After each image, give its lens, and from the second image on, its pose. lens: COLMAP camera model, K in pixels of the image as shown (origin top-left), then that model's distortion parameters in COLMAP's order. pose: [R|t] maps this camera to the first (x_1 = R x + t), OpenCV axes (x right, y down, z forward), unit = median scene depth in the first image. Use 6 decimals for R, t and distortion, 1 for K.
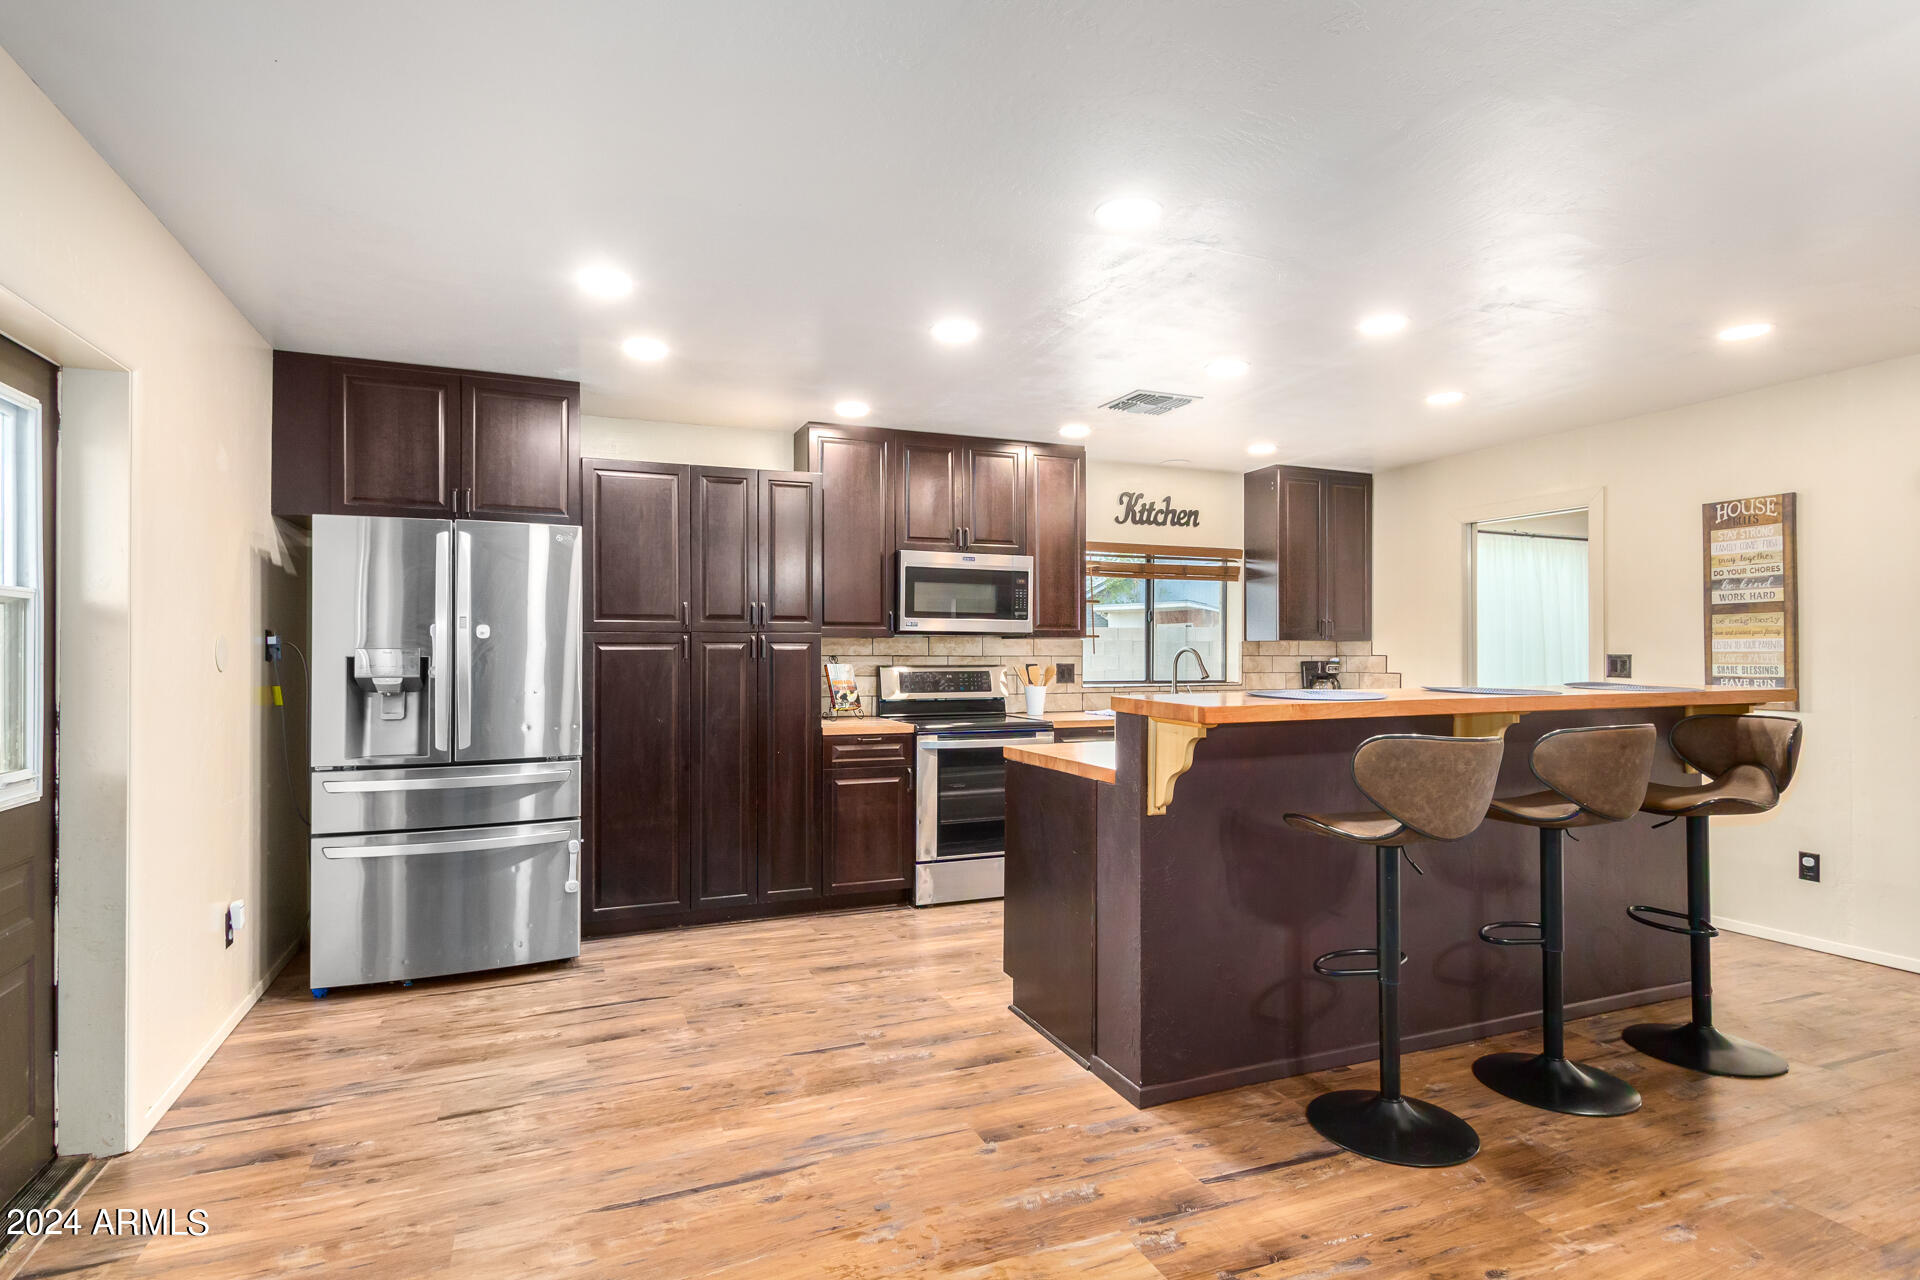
lens RADIAL K [[983.5, 0, 947.5], [0, 983.5, 649.3], [0, 0, 1]] dist [0.006333, 0.000540]
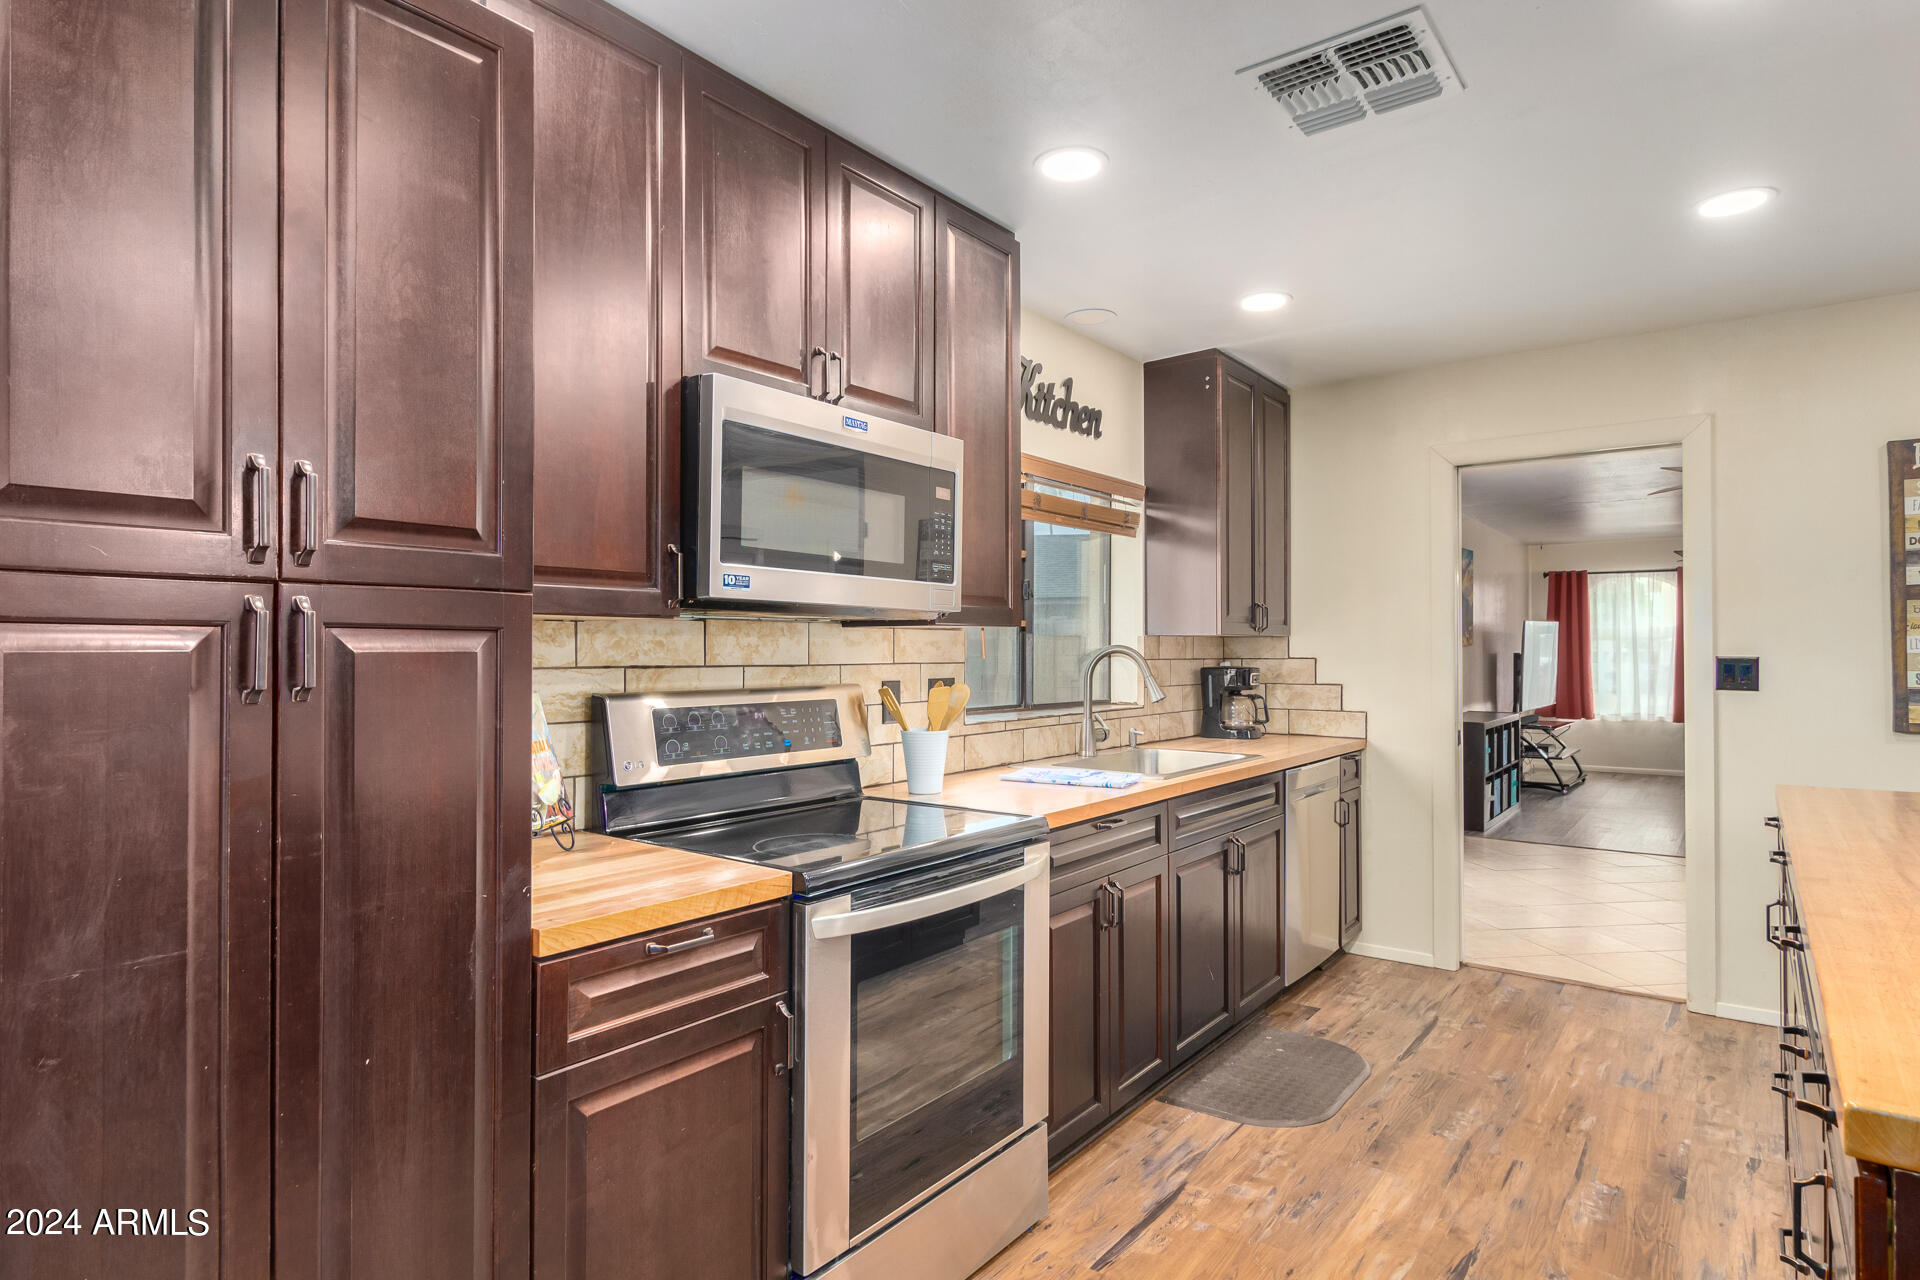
lens RADIAL K [[1048.4, 0, 949.6], [0, 1048.4, 629.2], [0, 0, 1]] dist [0.022513, 0.002316]
pose [[0.867028, 0.009462, 0.498169, -0.152718], [-0.001299, 0.999859, -0.016730, -0.001373], [-0.498257, 0.013858, 0.866918, 0.588405]]
